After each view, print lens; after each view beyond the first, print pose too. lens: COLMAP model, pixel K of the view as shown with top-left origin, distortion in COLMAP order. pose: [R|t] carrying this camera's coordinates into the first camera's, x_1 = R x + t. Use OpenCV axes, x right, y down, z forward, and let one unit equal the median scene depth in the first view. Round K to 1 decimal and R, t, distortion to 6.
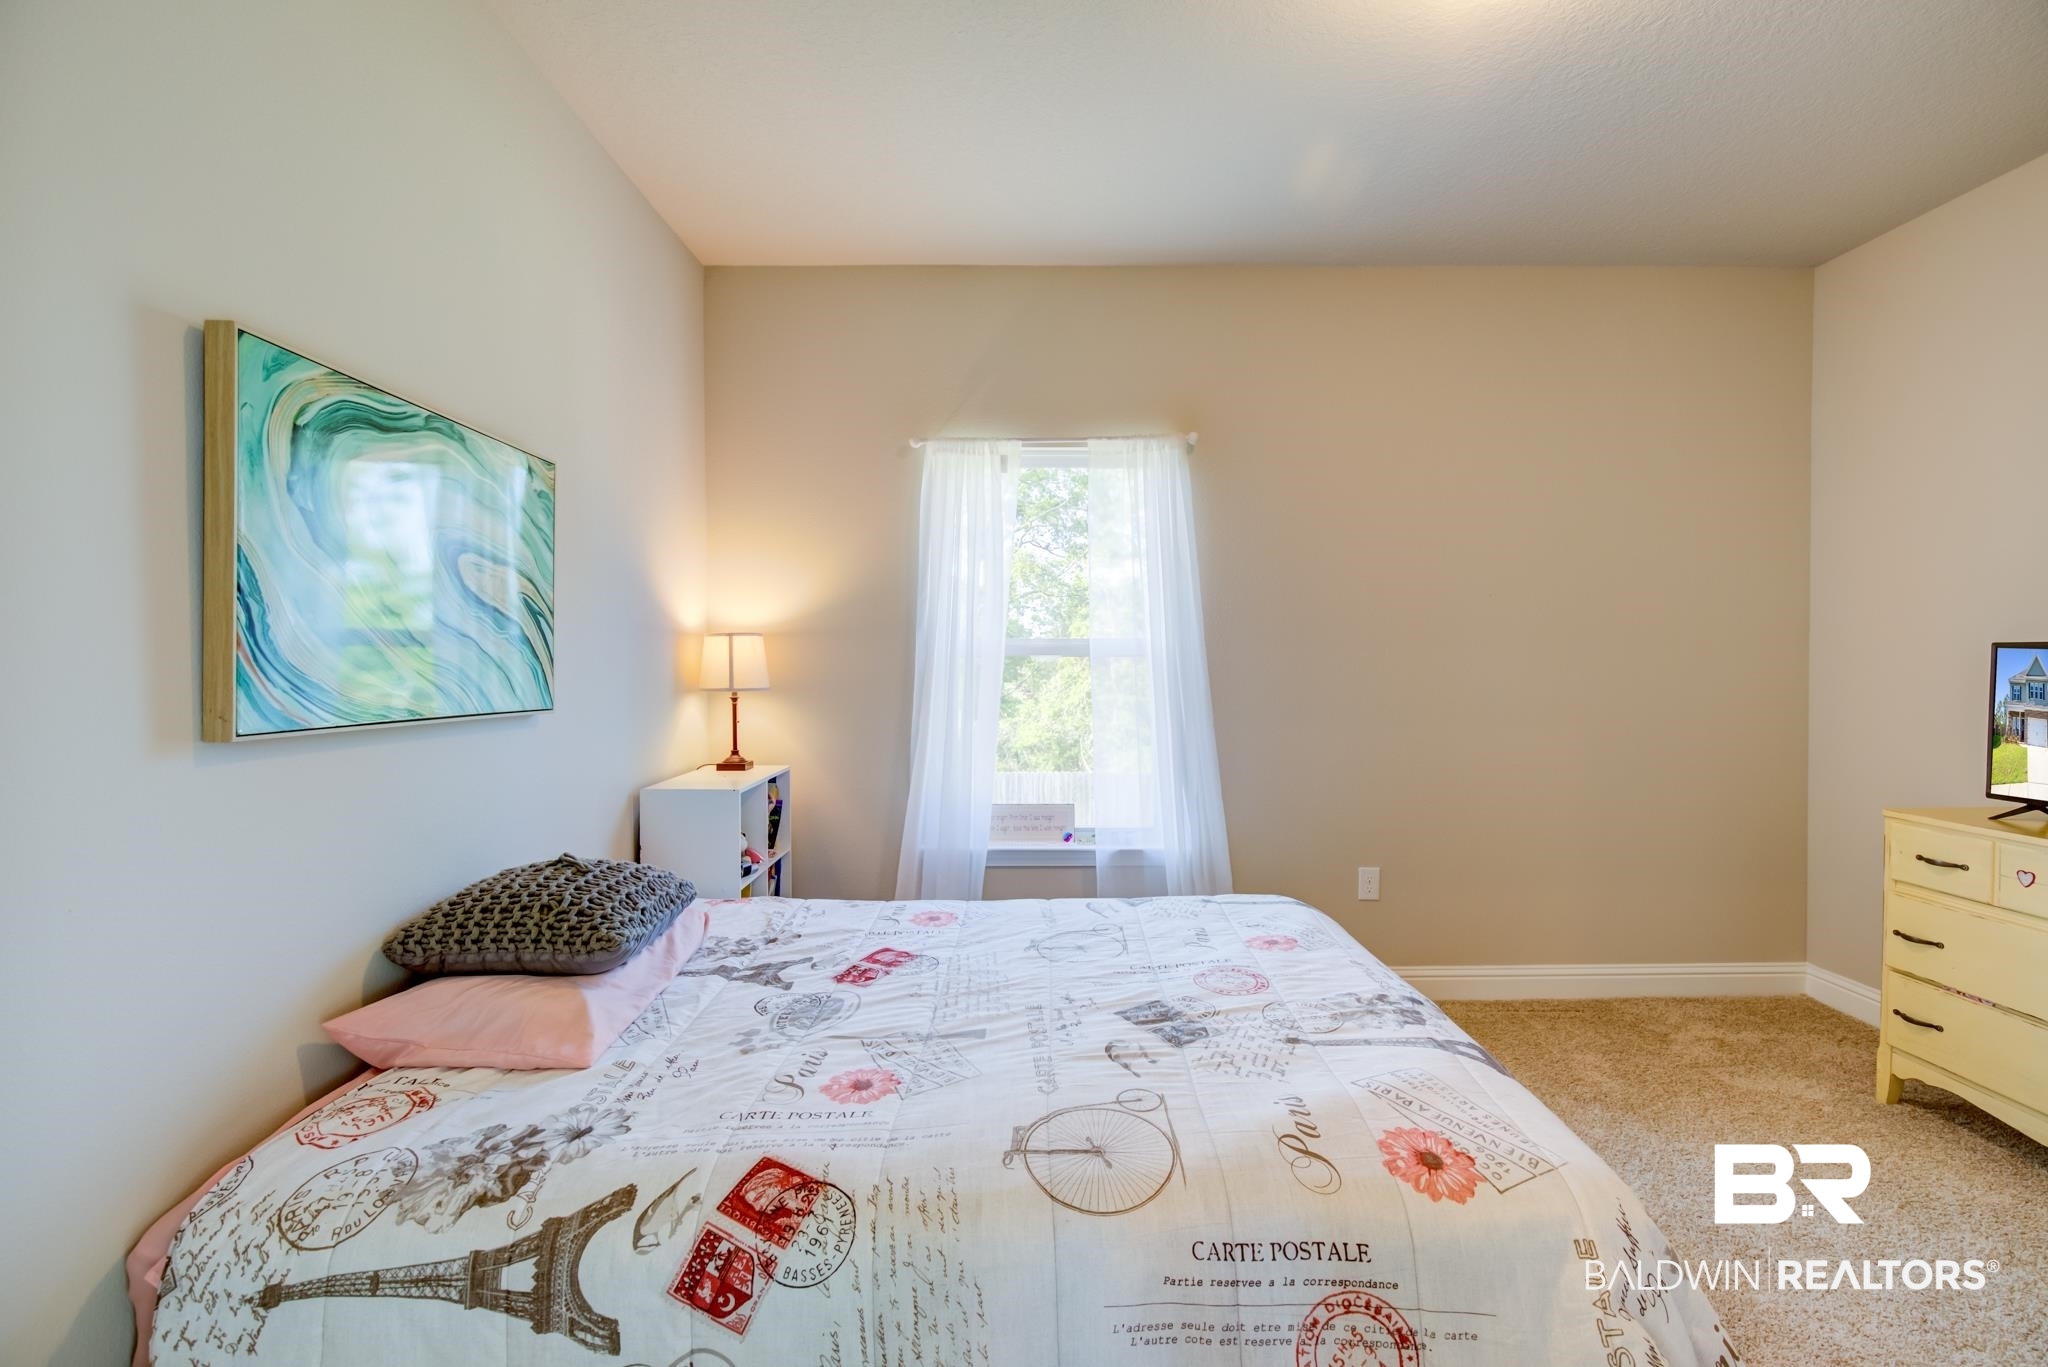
lens RADIAL K [[917.0, 0, 1025.7], [0, 917.0, 674.3], [0, 0, 1]] dist [-0.017841, 0.005047]
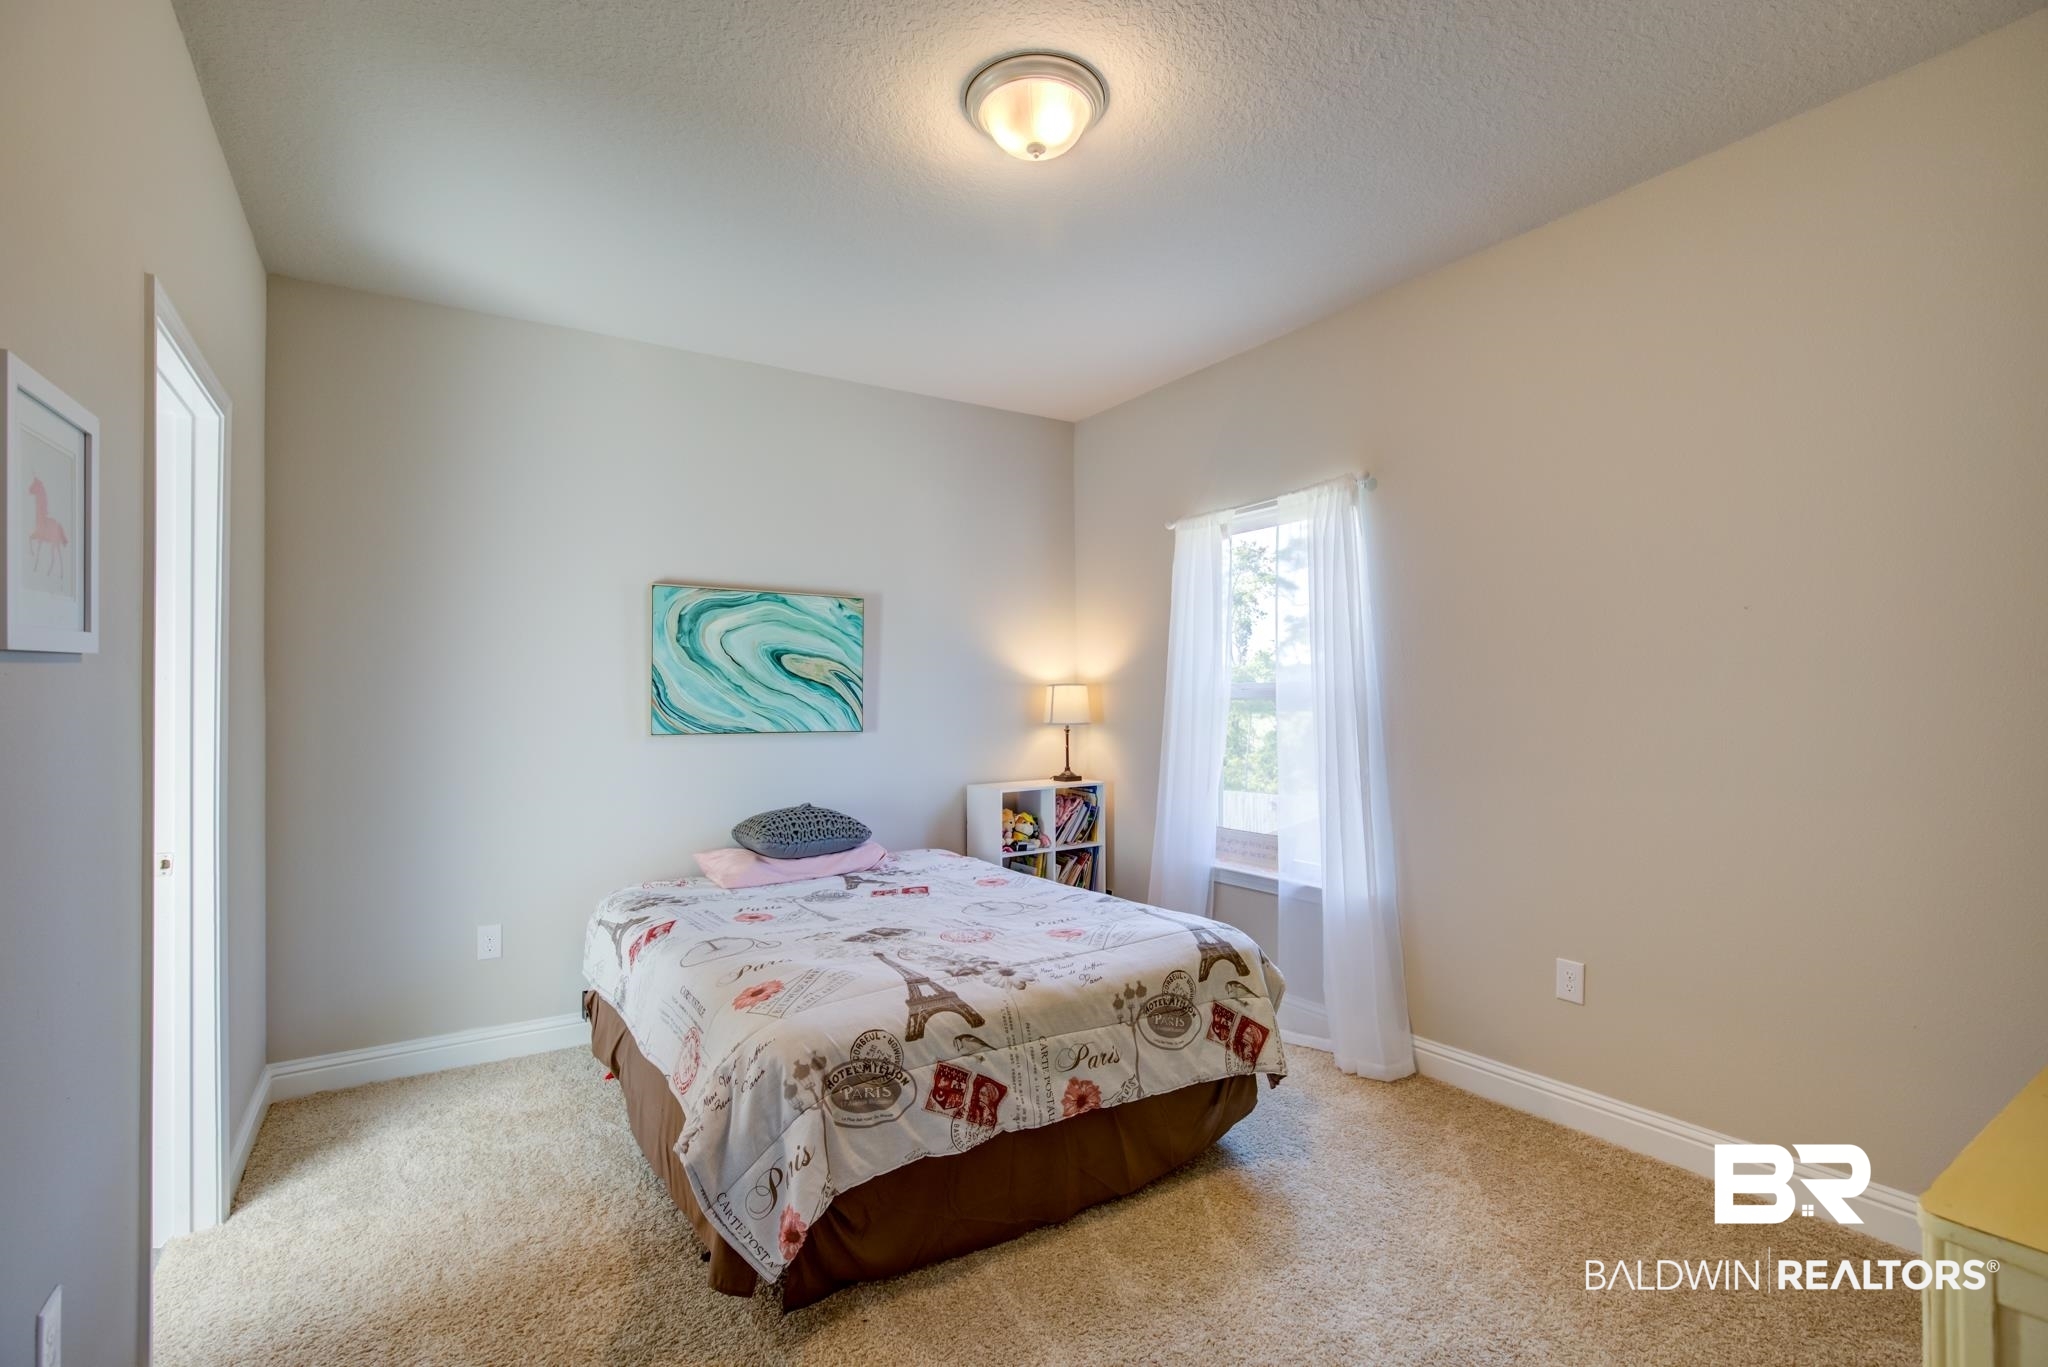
lens RADIAL K [[917.0, 0, 1027.2], [0, 917.0, 693.2], [0, 0, 1]] dist [-0.017841, 0.005047]
pose [[0.551440, -0.012709, -0.834118, 0.826757], [-0.005300, 0.999810, -0.018737, -0.004218], [0.834198, 0.014754, 0.551268, 0.172242]]
